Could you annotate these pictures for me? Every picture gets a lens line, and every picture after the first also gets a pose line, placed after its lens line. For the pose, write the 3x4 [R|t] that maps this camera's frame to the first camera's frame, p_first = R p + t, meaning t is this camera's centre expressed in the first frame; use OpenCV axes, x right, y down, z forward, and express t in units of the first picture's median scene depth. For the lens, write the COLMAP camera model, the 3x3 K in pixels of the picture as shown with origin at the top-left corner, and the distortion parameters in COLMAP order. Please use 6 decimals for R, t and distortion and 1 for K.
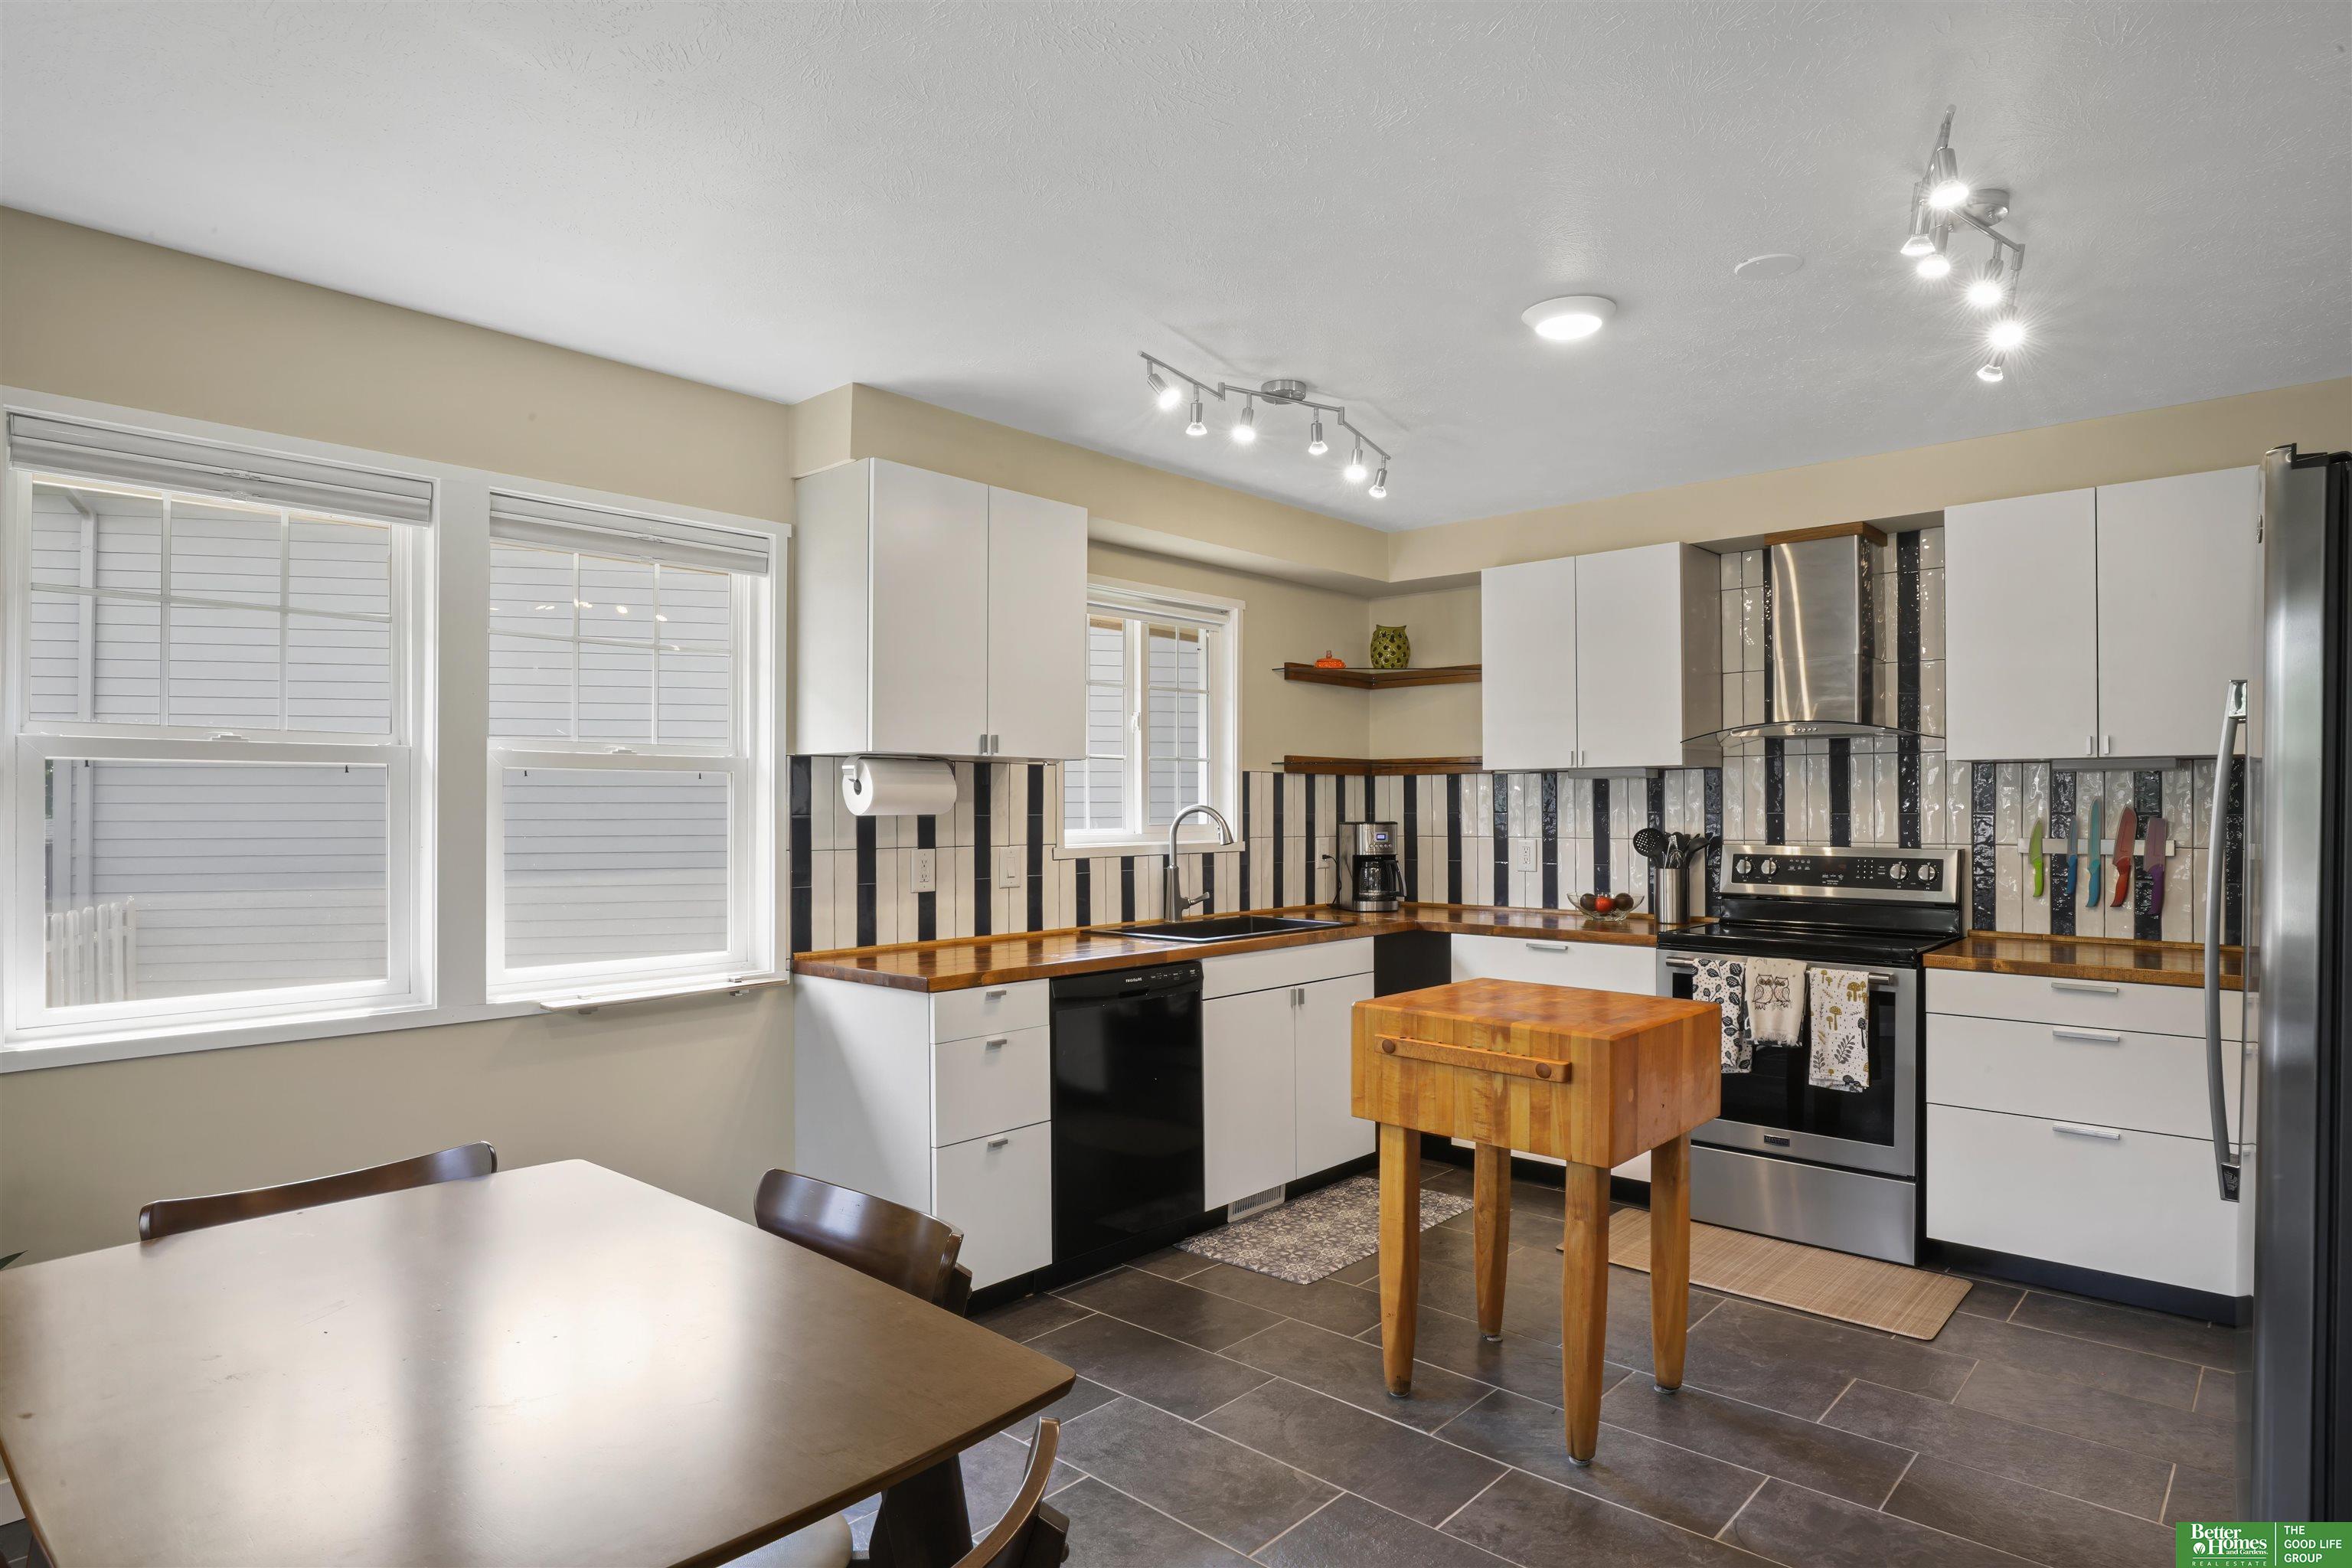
lens RADIAL K [[1306.8, 0, 1183.8], [0, 1306.8, 812.8], [0, 0, 1]] dist [-0.001114, -0.000592]
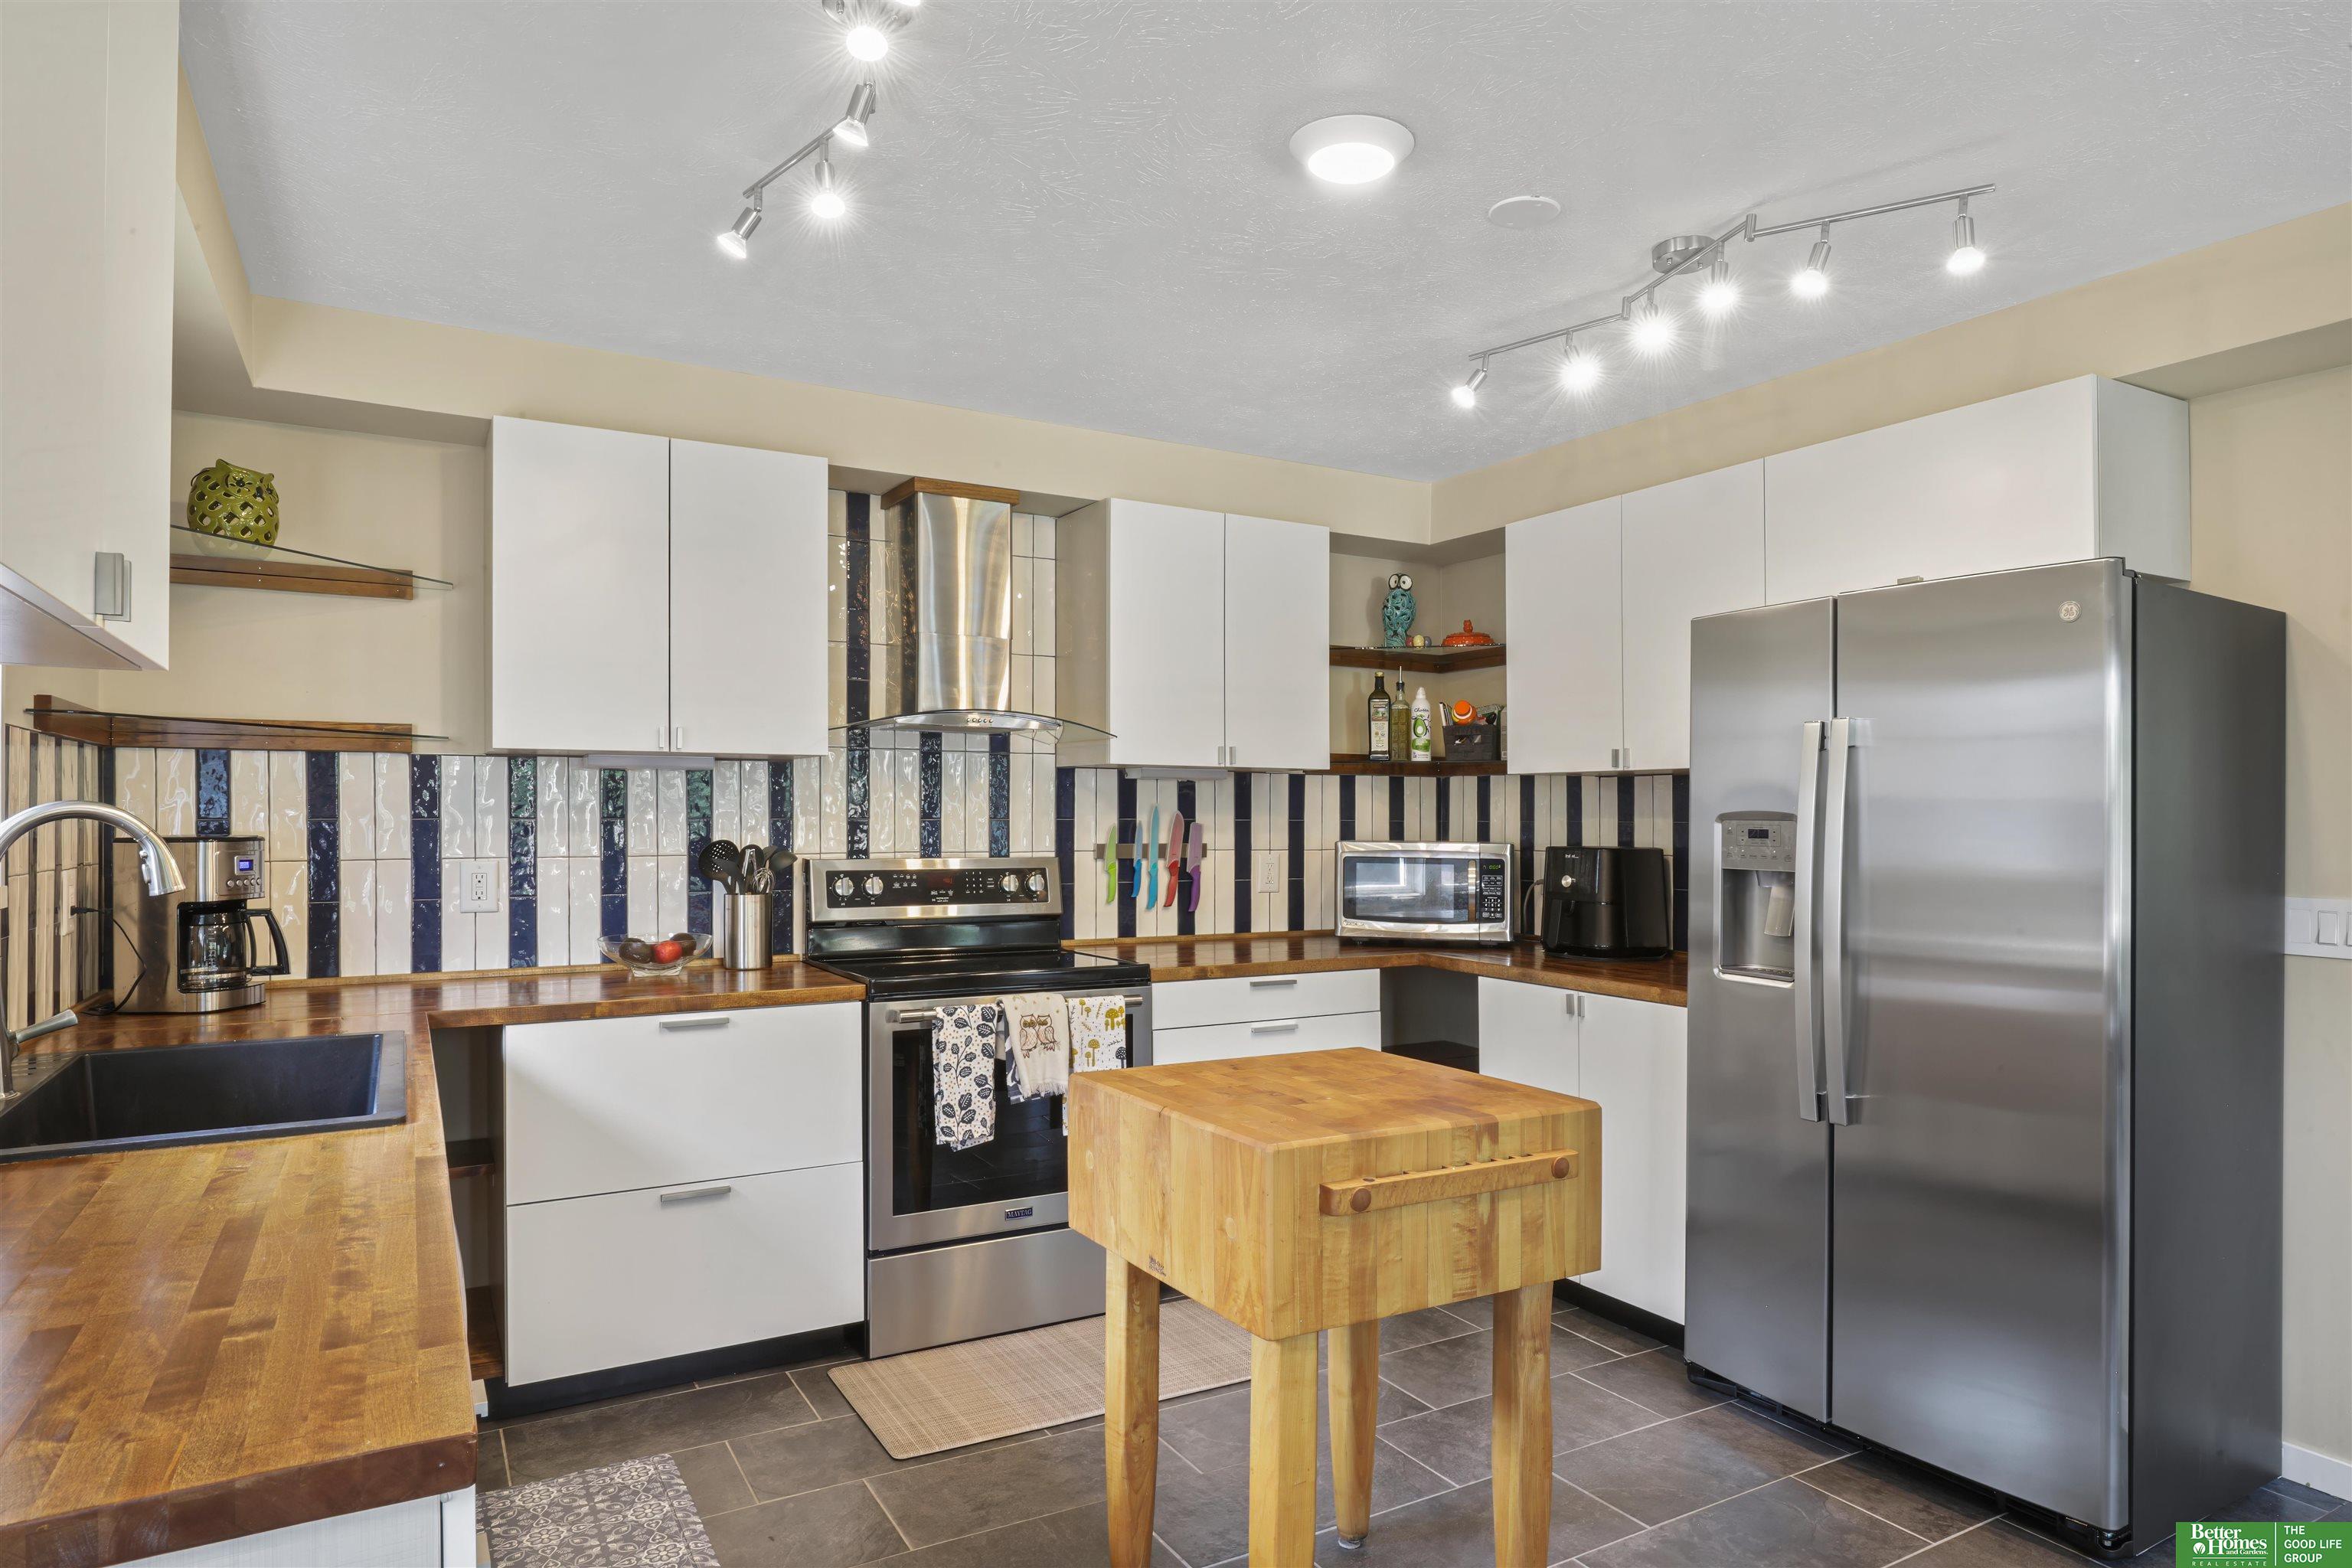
lens RADIAL K [[1378.0, 0, 1182.5], [0, 1378.0, 809.2], [0, 0, 1]] dist [-0.001207, -0.000311]
pose [[0.303146, 0.004820, 0.952932, -0.346340], [0.000372, 0.999987, -0.005177, -0.001651], [-0.952944, 0.001924, 0.303140, 0.624016]]
